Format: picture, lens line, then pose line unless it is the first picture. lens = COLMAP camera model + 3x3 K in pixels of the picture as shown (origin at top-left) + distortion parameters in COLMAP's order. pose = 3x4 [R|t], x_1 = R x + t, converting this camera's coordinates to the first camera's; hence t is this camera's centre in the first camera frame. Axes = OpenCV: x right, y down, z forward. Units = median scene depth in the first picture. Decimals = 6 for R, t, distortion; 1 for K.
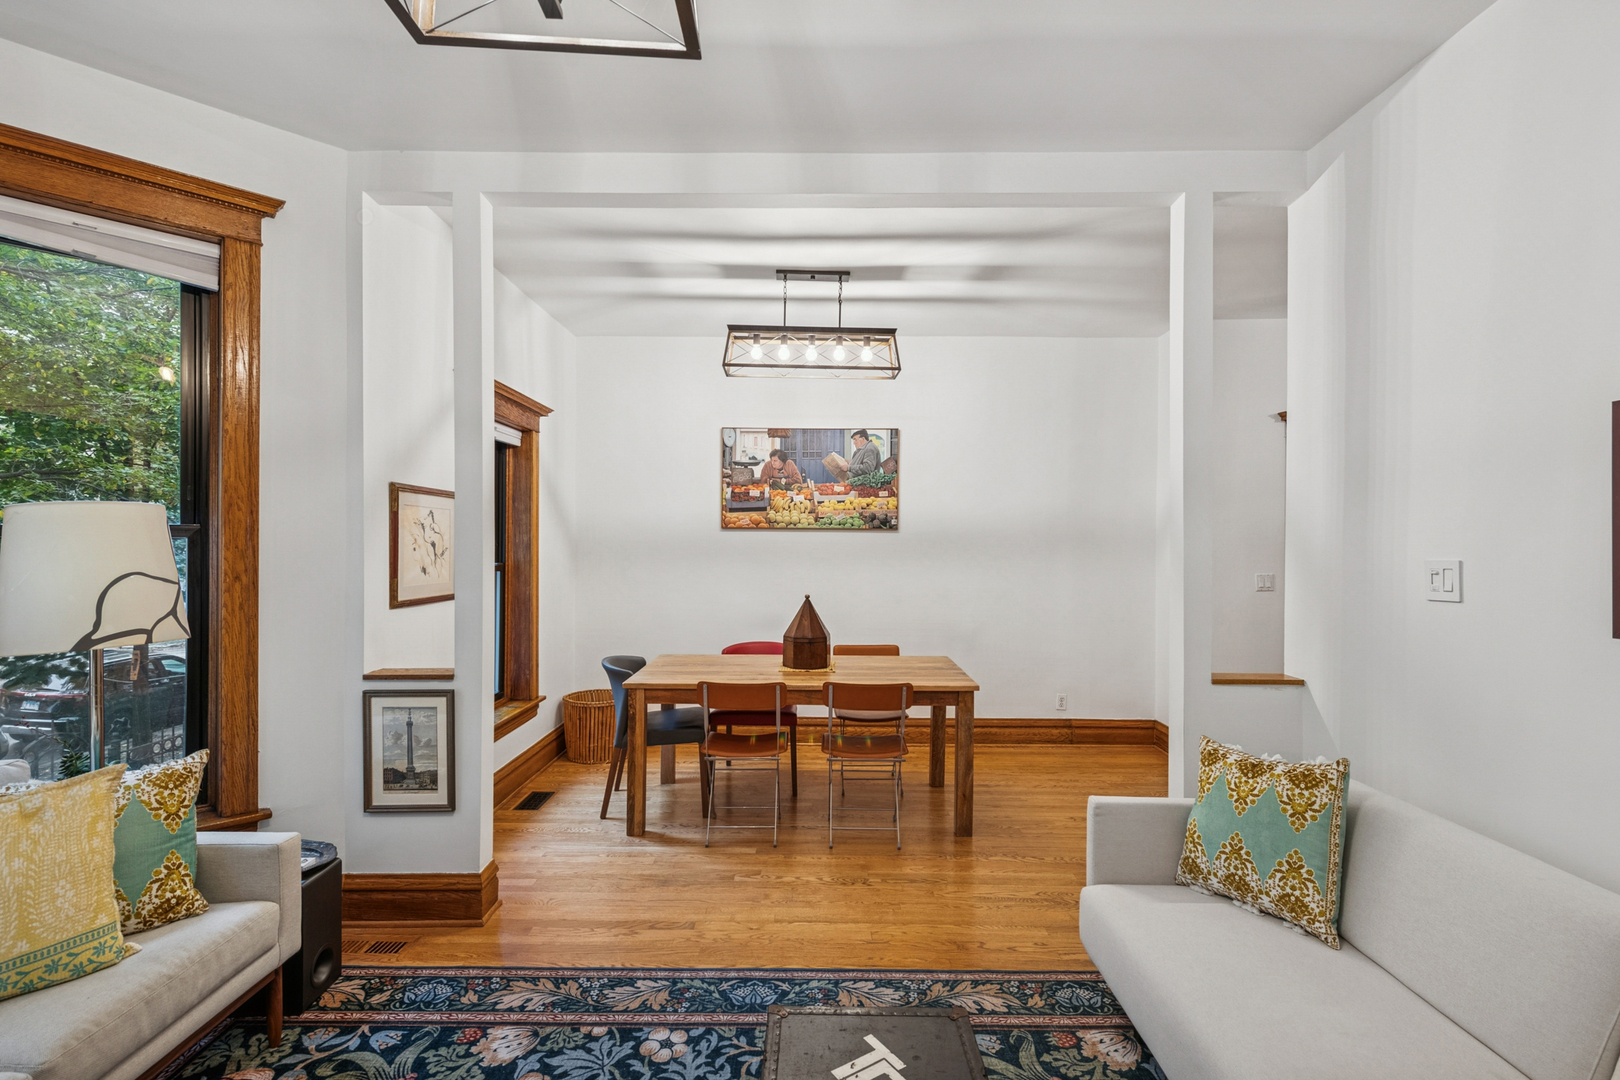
lens RADIAL K [[697.6, 0, 822.8], [0, 697.6, 550.4], [0, 0, 1]] dist [0.020992, -0.000103]
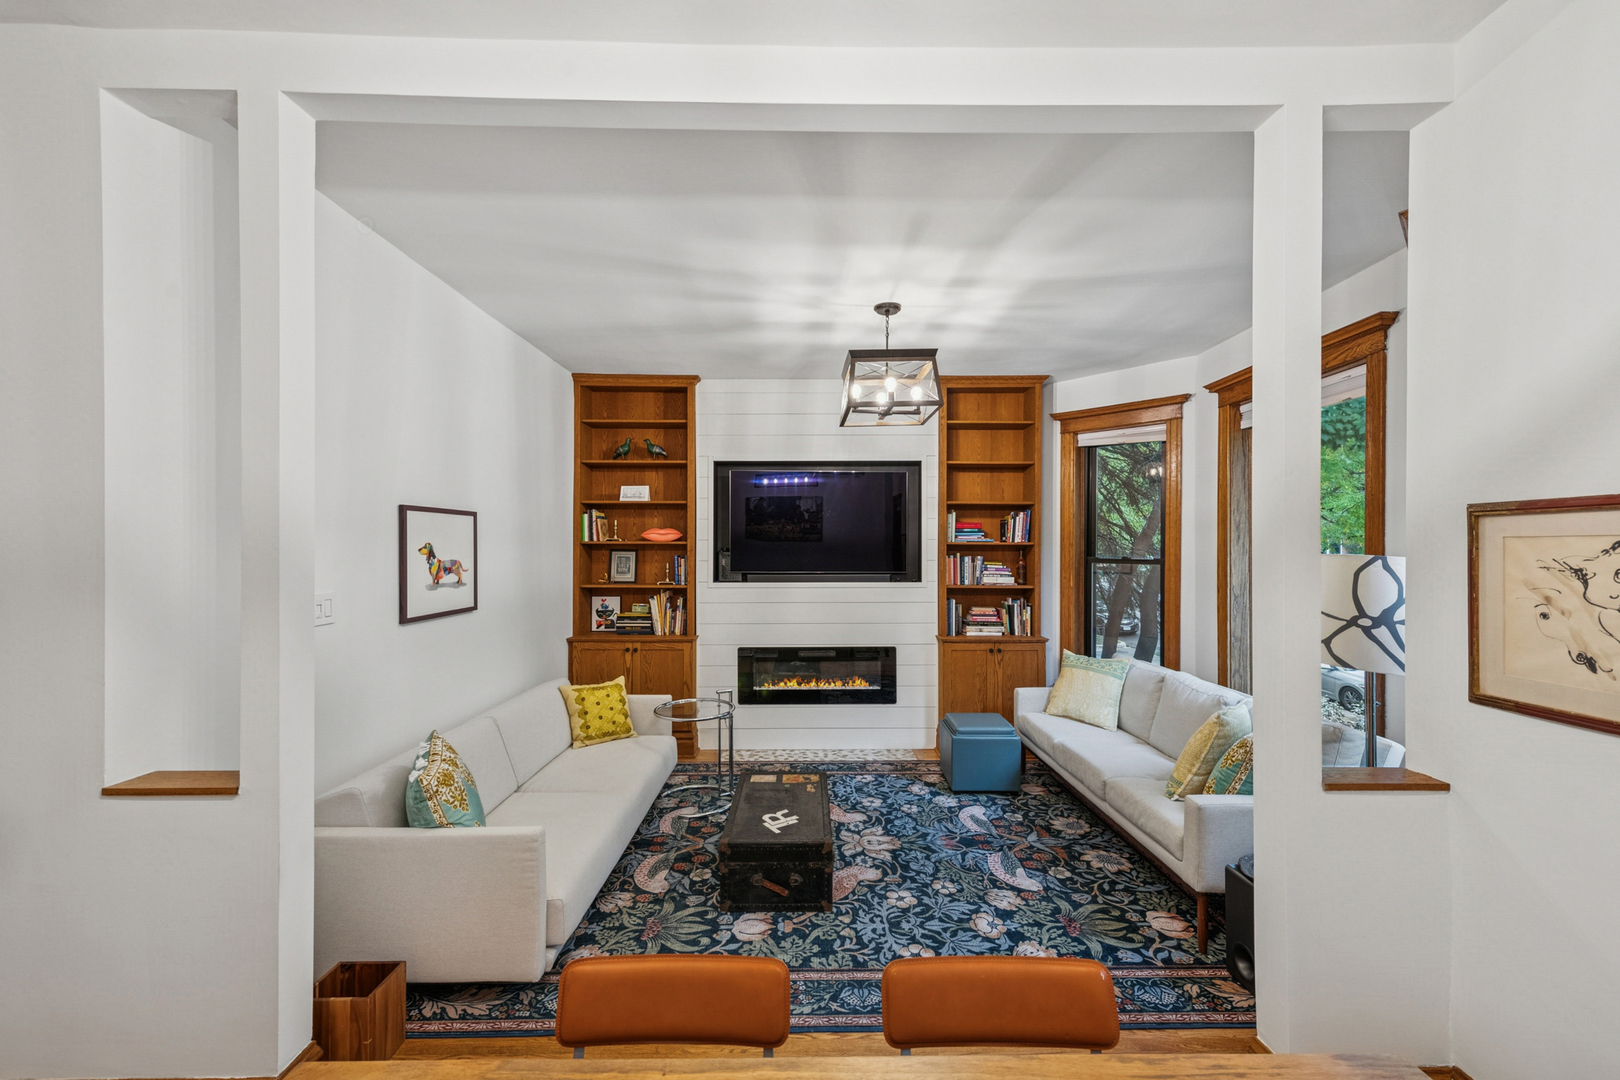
lens RADIAL K [[665.8, 0, 809.1], [0, 665.8, 549.0], [0, 0, 1]] dist [0.004222, -0.005991]
pose [[-0.999979, -0.006392, 0.000444, -0.013366], [-0.006388, 0.999941, 0.008790, -0.077731], [-0.000501, 0.008787, -0.999961, 2.184807]]
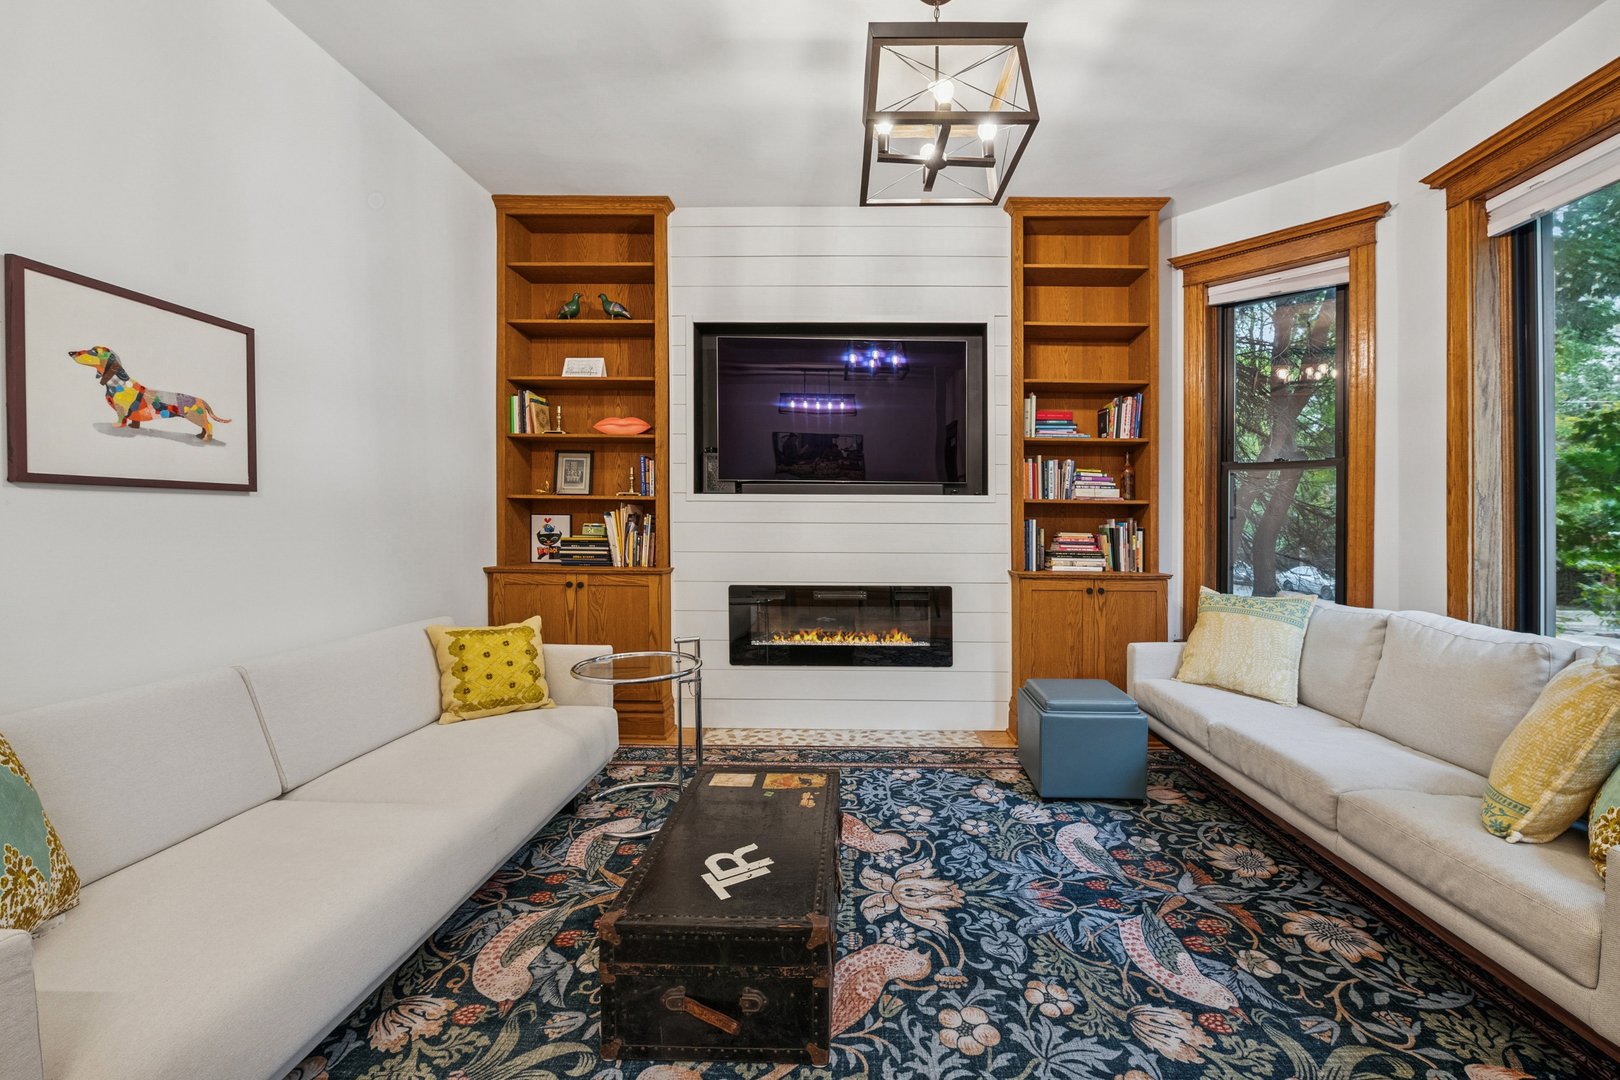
lens RADIAL K [[665.8, 0, 858.4], [0, 665.8, 525.6], [0, 0, 1]] dist [0.004222, -0.005991]
pose [[-0.999881, -0.015395, 0.001139, -0.087546], [-0.015386, 0.999852, 0.007702, 0.128746], [-0.001258, 0.007684, -0.999970, 1.492164]]
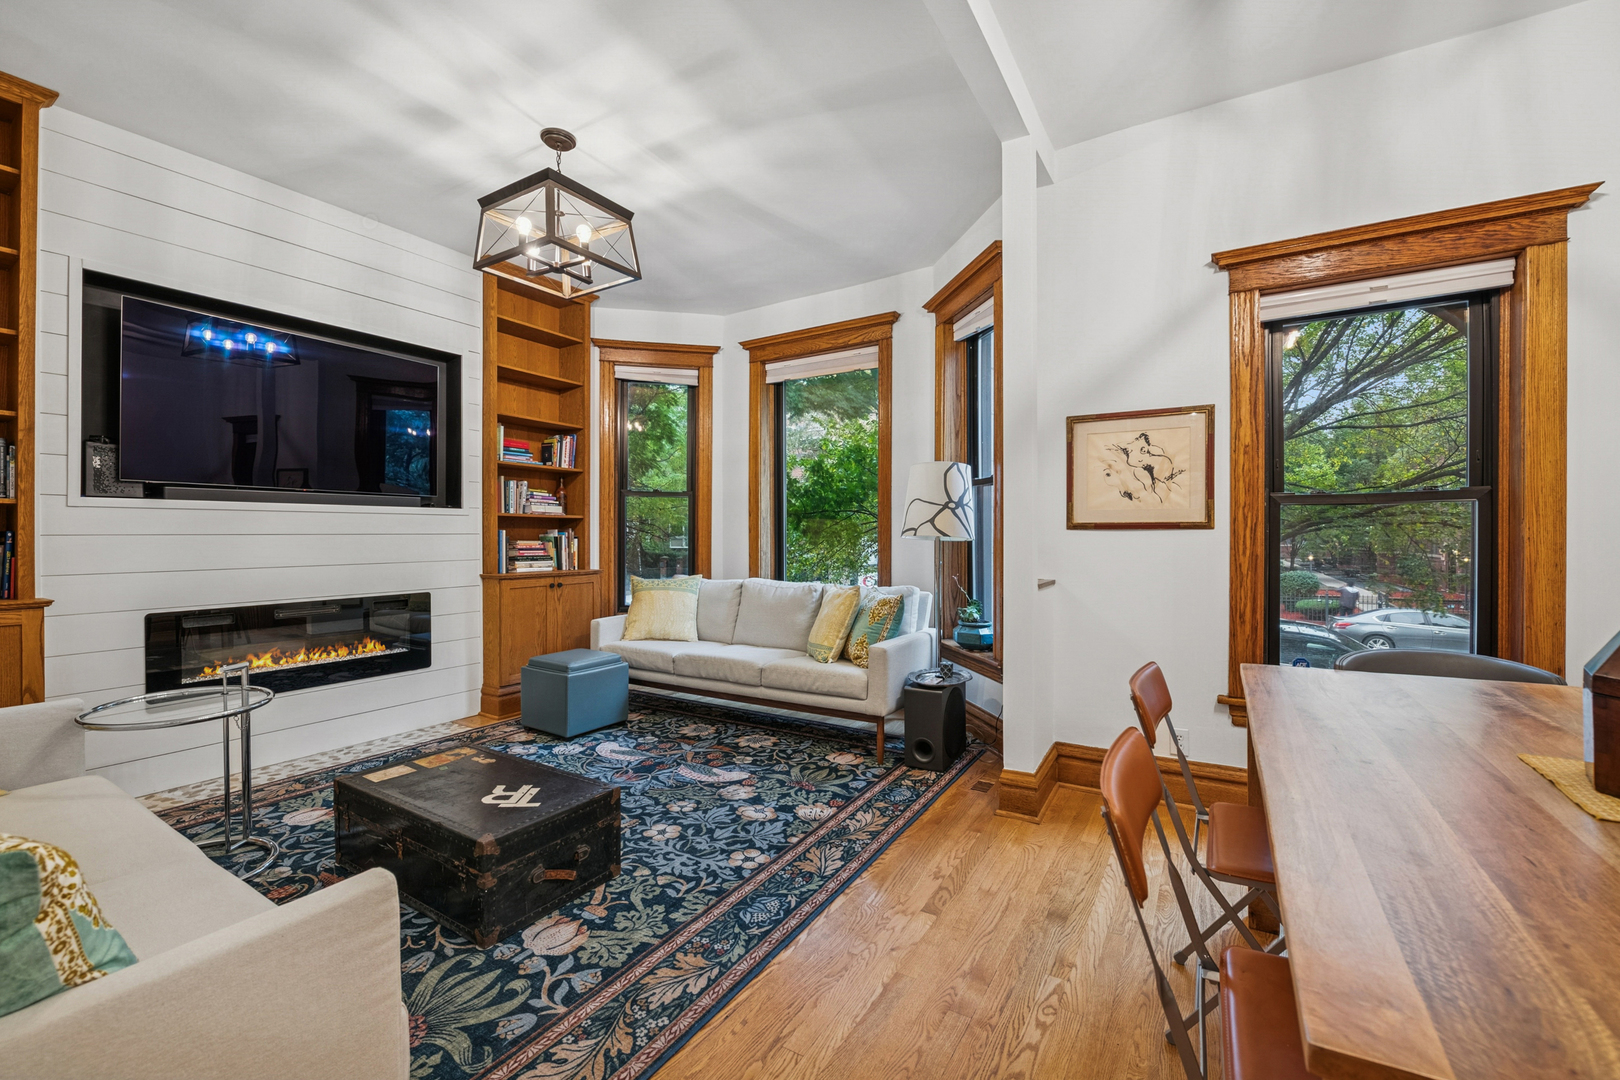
lens RADIAL K [[665.8, 0, 815.8], [0, 665.8, 540.9], [0, 0, 1]] dist [0.004222, -0.005991]
pose [[-0.515958, -0.000037, -0.856614, 0.689047], [-0.007104, 0.999966, 0.004236, 0.135982], [0.856584, 0.008271, -0.515941, 1.643077]]
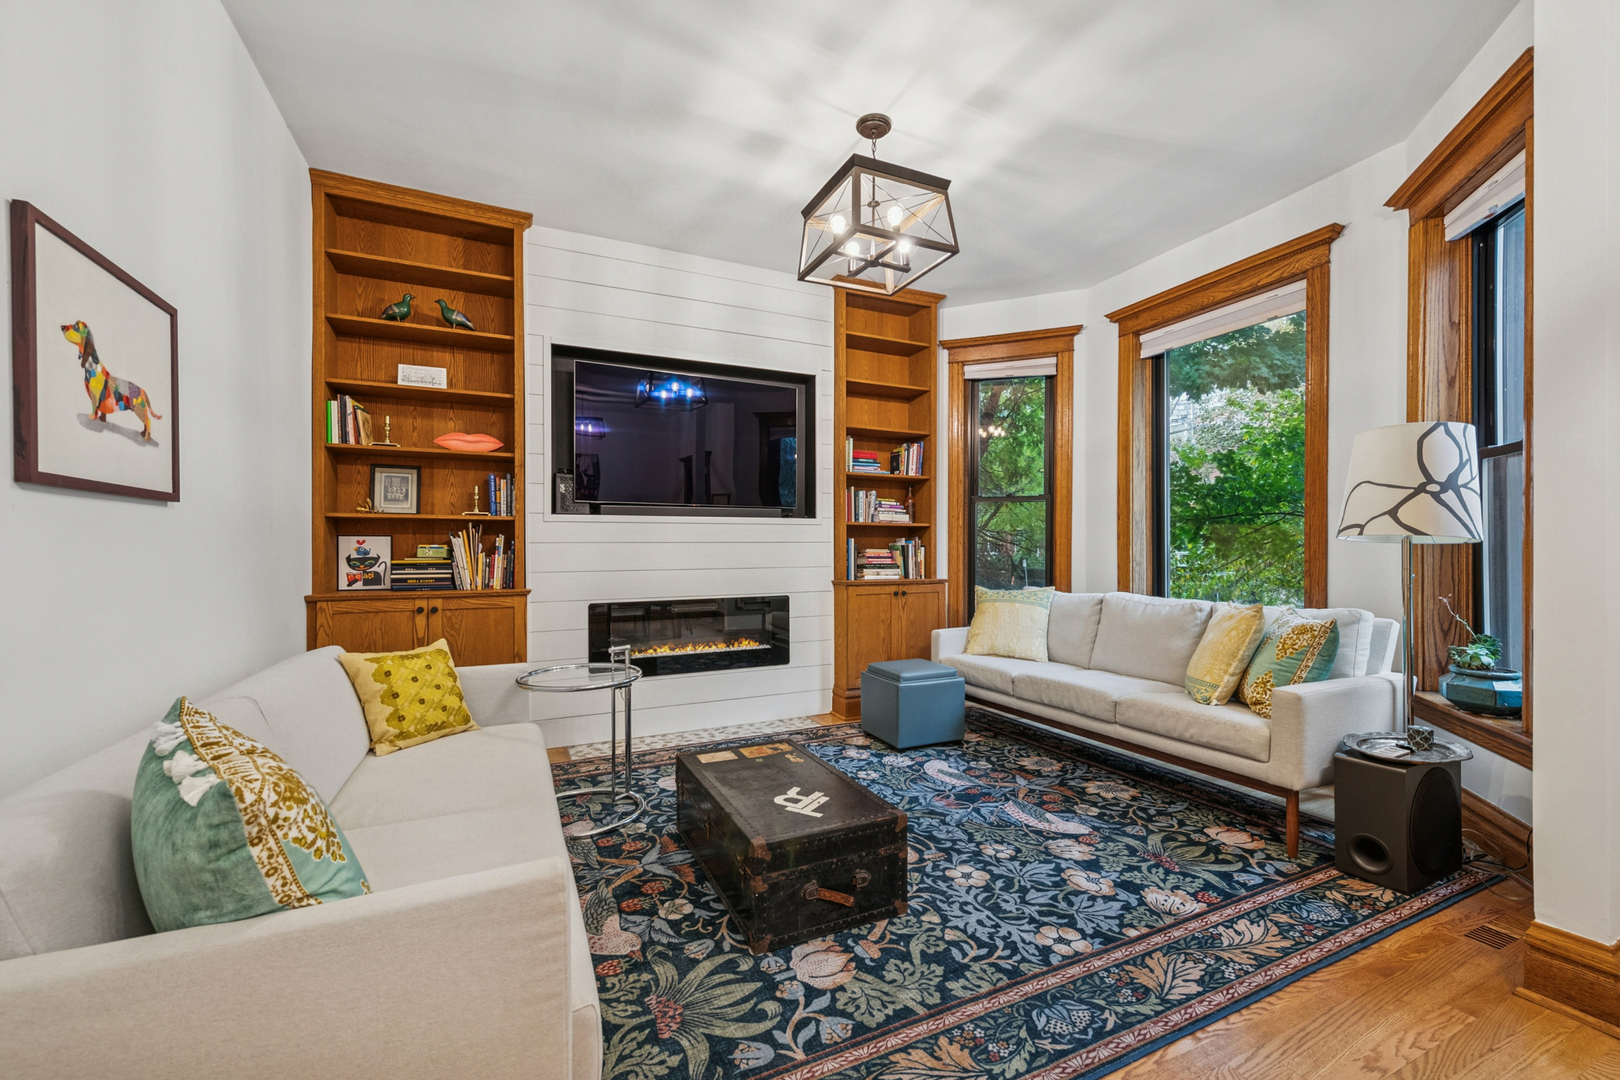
lens RADIAL K [[665.8, 0, 810.7], [0, 665.8, 559.9], [0, 0, 1]] dist [0.004222, -0.005991]
pose [[-0.902619, 0.000743, -0.430439, 0.468146], [-0.004286, 0.999933, 0.010714, 0.163424], [0.430419, 0.011516, -0.902556, 1.619503]]
